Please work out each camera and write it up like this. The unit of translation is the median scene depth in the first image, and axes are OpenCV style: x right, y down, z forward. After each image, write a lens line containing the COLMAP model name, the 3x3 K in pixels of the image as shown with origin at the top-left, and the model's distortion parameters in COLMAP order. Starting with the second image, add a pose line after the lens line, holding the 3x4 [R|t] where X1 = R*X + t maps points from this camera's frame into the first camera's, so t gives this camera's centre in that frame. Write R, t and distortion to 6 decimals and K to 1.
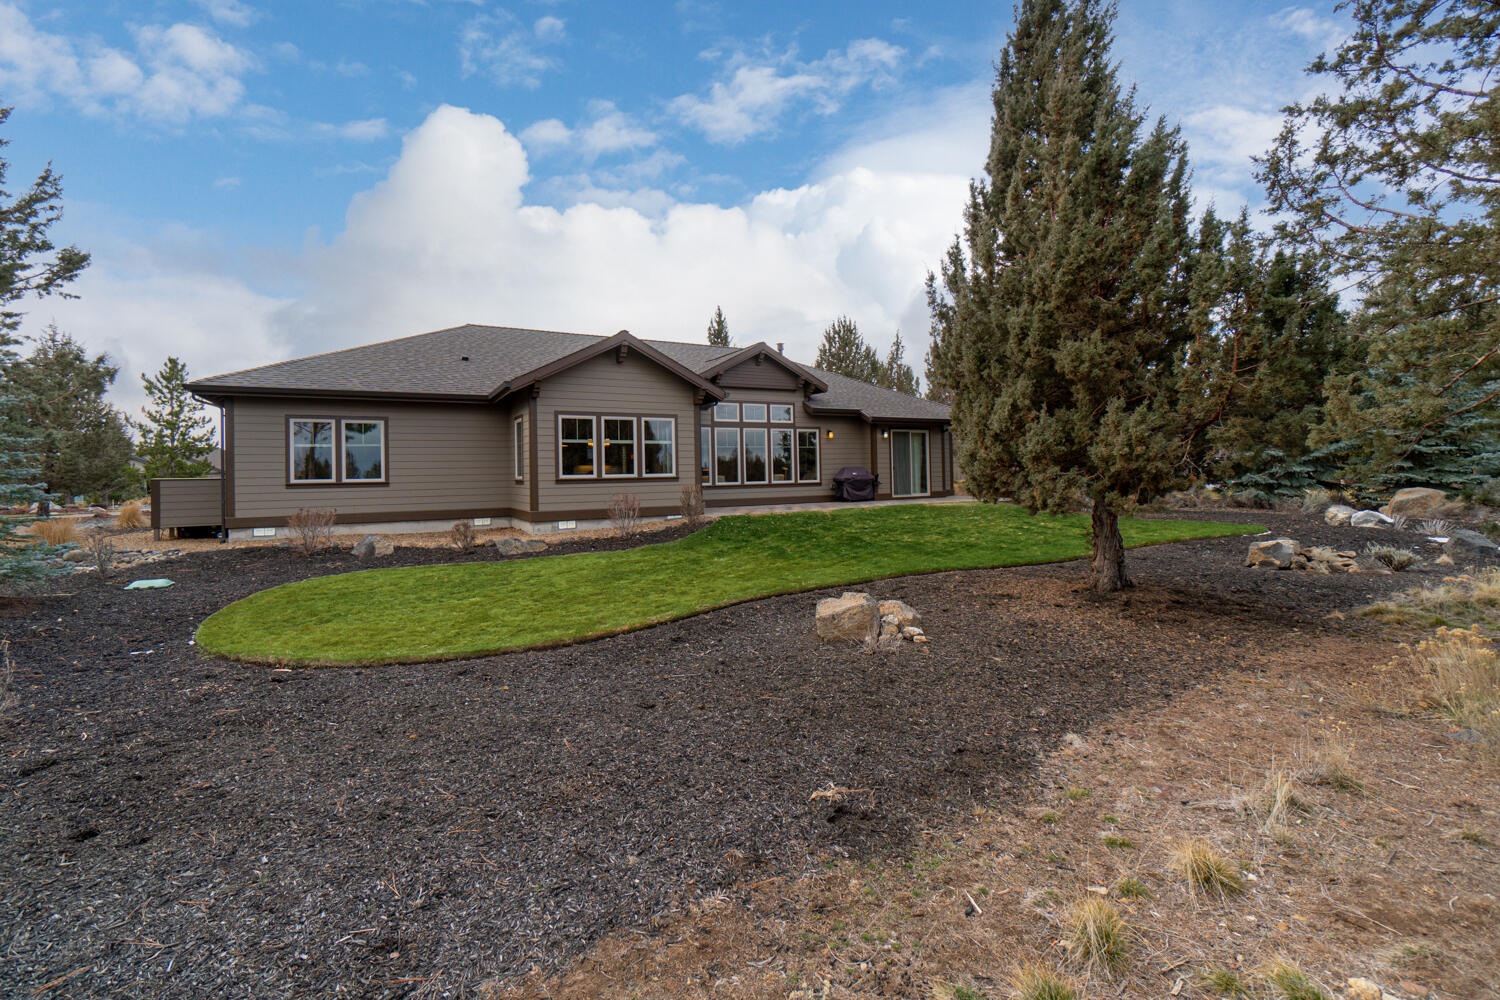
lens RADIAL K [[646.4, 0, 742.8], [0, 646.4, 499.0], [0, 0, 1]] dist [-0.006970, 0.000994]
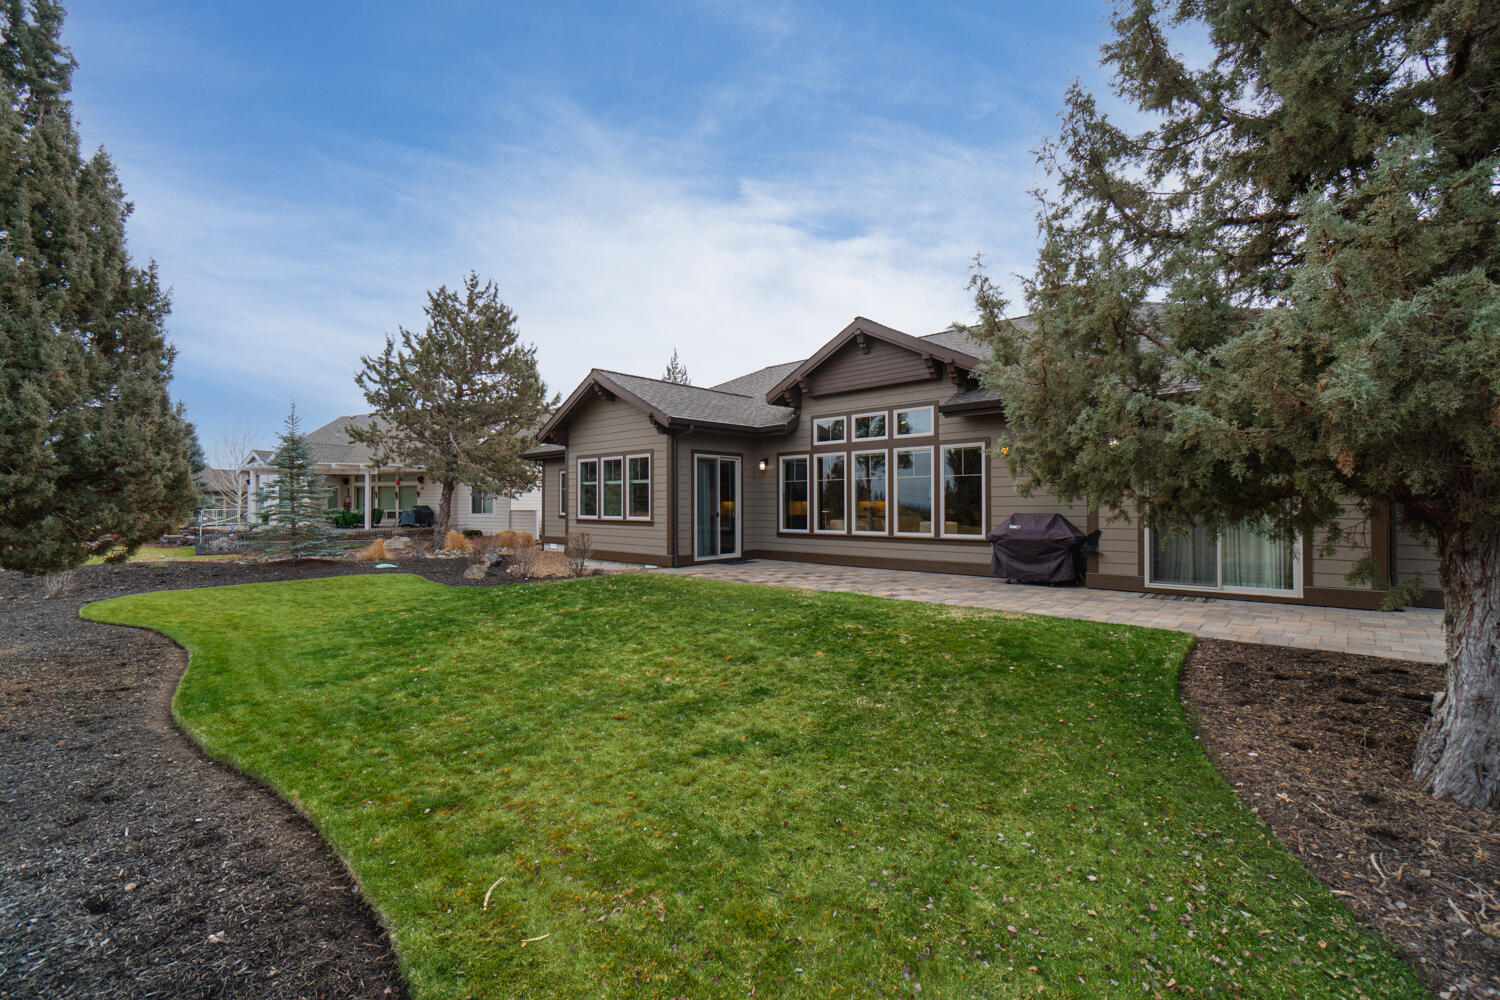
lens RADIAL K [[646.4, 0, 747.7], [0, 646.4, 500.9], [0, 0, 1]] dist [-0.006970, 0.000994]
pose [[0.309968, 0.007384, -0.950718, 0.770902], [-0.042493, 0.999078, -0.006094, -0.062884], [0.949797, 0.042288, 0.309996, 0.884158]]
